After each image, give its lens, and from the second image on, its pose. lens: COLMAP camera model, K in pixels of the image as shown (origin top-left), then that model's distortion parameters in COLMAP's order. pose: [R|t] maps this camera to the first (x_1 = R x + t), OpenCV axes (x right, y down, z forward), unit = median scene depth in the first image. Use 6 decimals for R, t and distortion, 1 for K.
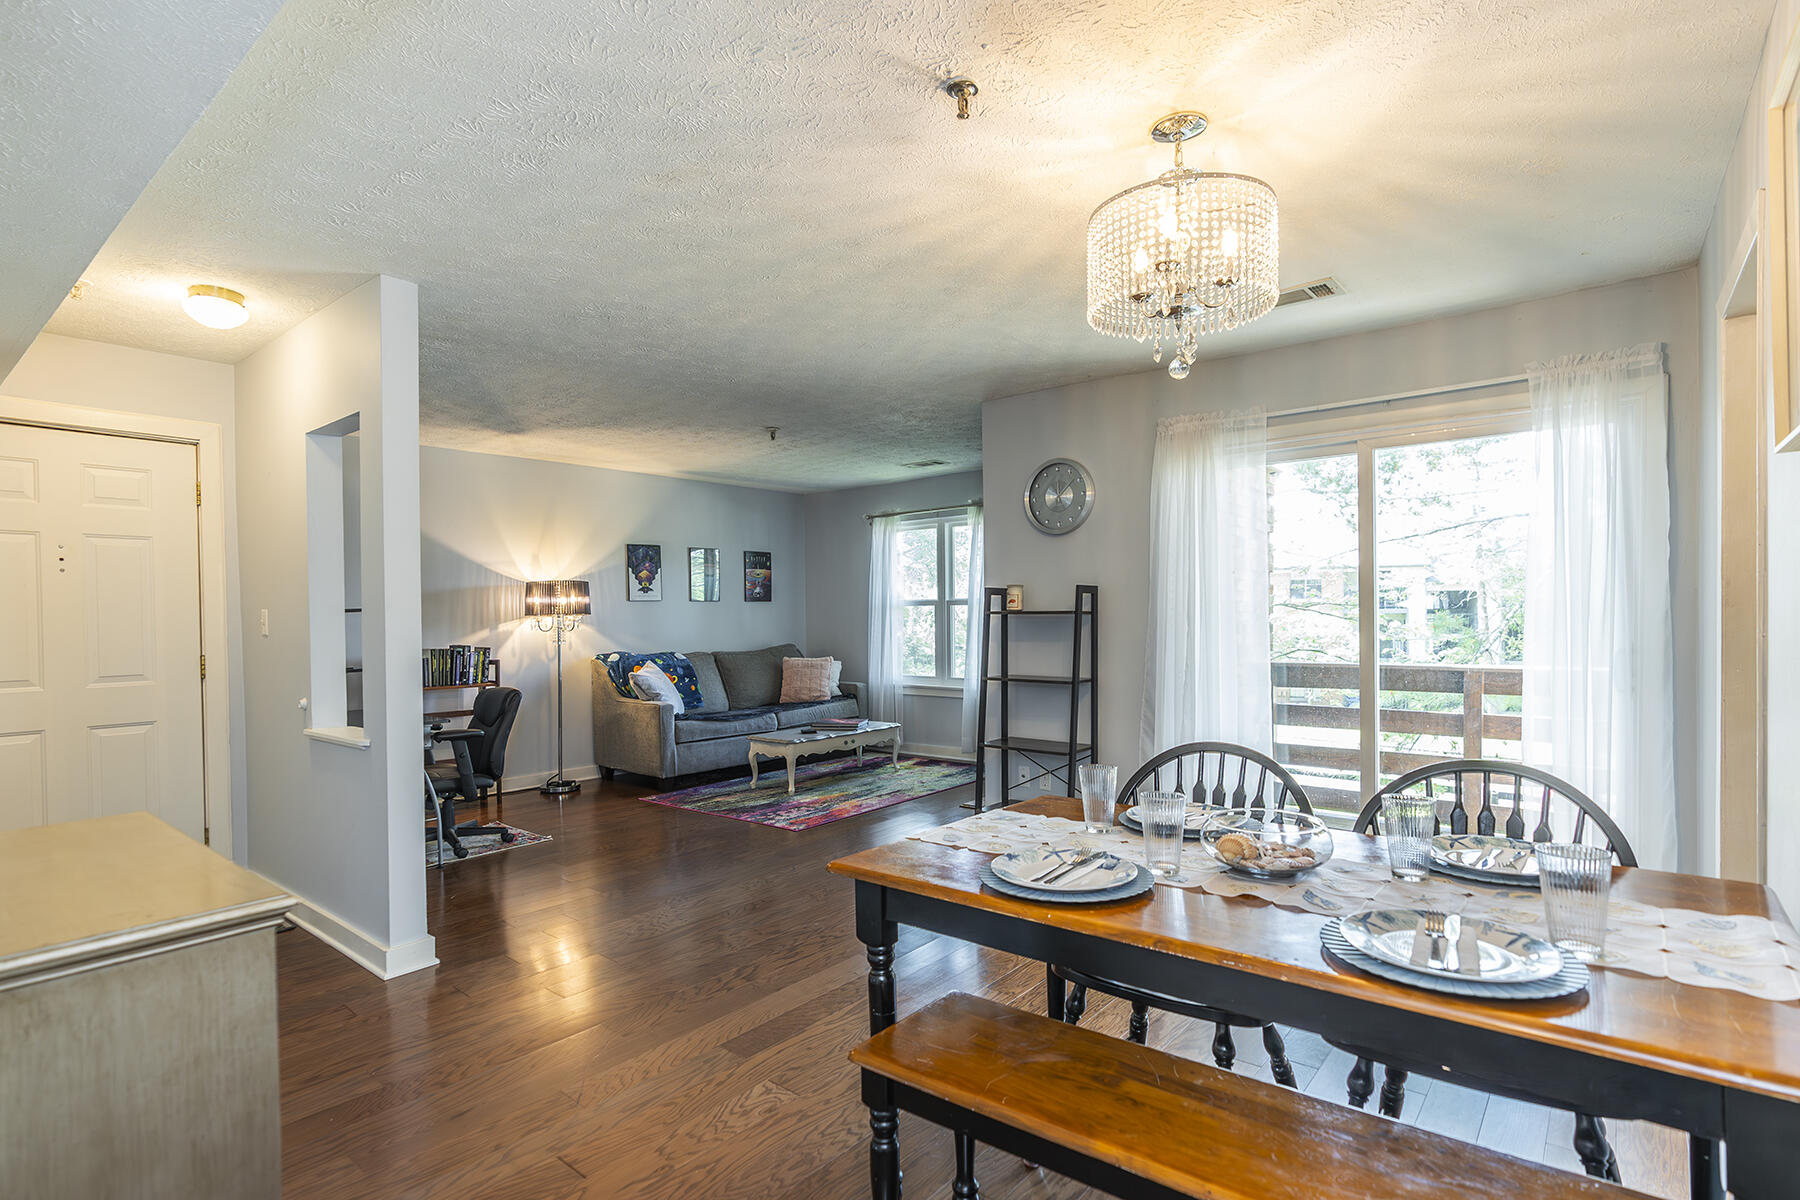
lens RADIAL K [[869.9, 0, 902.0], [0, 869.9, 623.8], [0, 0, 1]] dist [-0.000255, 0.000127]
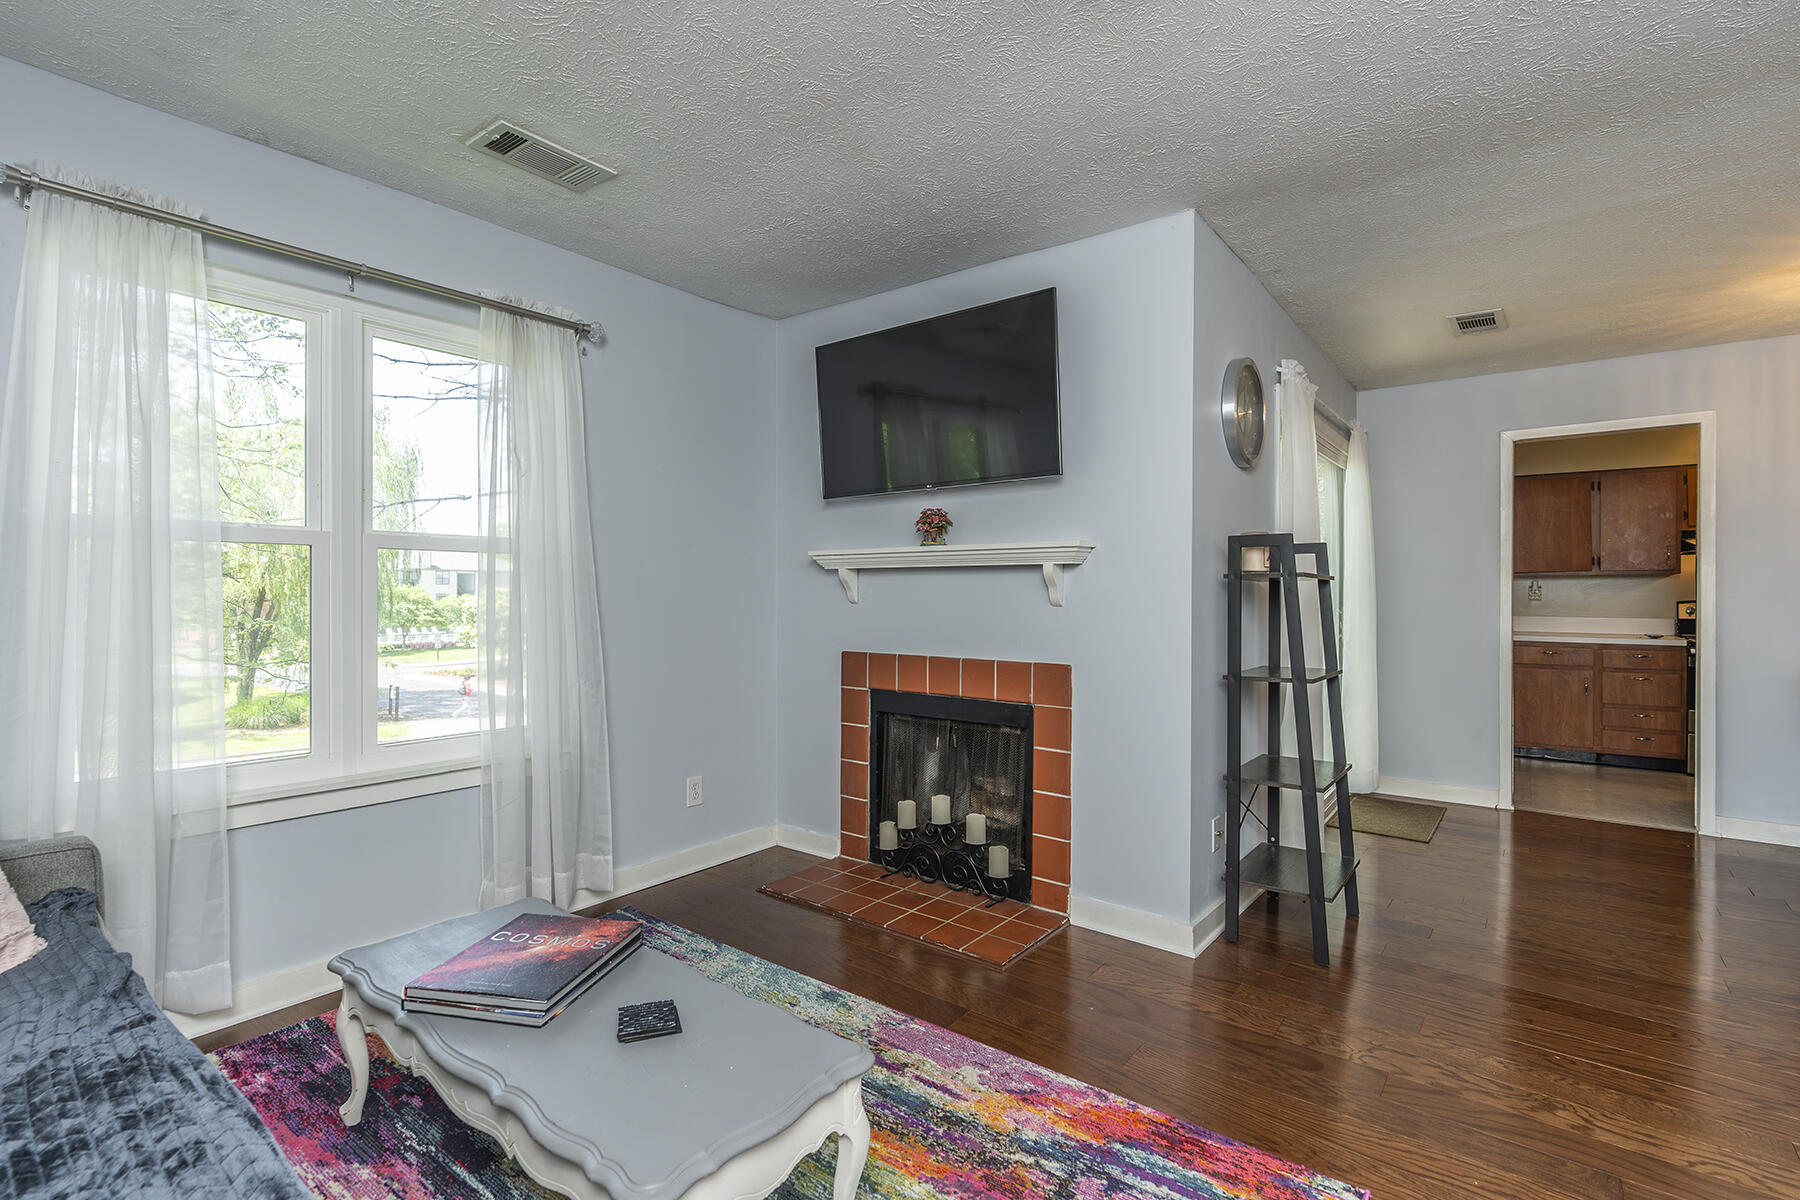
lens RADIAL K [[840.1, 0, 890.0], [0, 840.1, 596.1], [0, 0, 1]] dist [0.001366, 0.000215]
pose [[-0.015356, 0.004514, 0.999872, -0.336381], [0.008262, 0.999956, -0.004388, 0.001766], [-0.999848, 0.008194, -0.015393, 0.890367]]
